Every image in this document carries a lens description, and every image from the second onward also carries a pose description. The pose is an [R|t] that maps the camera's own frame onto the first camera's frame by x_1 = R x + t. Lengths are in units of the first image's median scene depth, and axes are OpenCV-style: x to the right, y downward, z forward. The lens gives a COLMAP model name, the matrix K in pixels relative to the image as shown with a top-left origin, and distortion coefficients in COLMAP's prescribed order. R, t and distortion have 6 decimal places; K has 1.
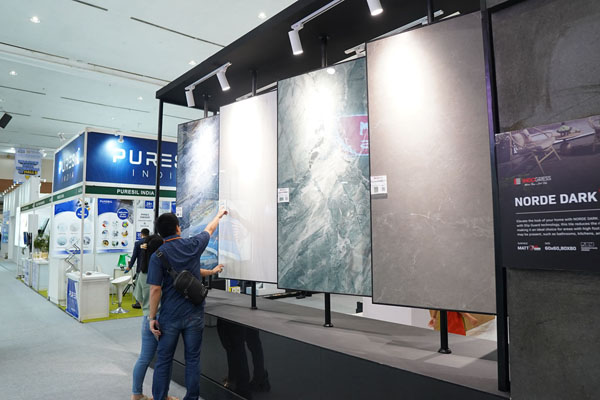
lens RADIAL K [[420.1, 0, 300.0], [0, 420.1, 200.0], [0, 0, 1]] dist [-0.052175, -0.065250]
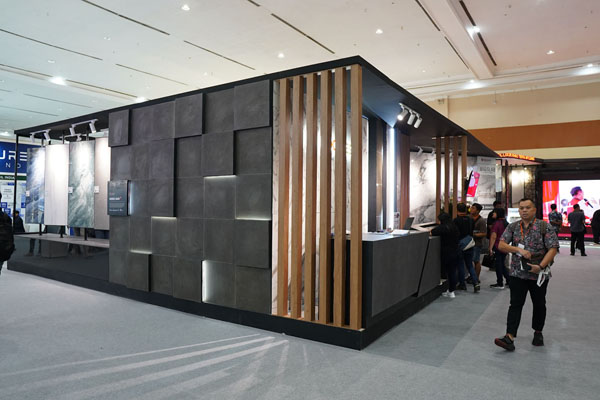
lens RADIAL K [[420.1, 0, 300.0], [0, 420.1, 200.0], [0, 0, 1]] dist [-0.052175, -0.065250]
pose [[0.957675, 0.017582, 0.287315, 0.570570], [-0.037038, 0.997363, 0.062420, -0.155451], [-0.285459, -0.070419, 0.955800, -1.736767]]
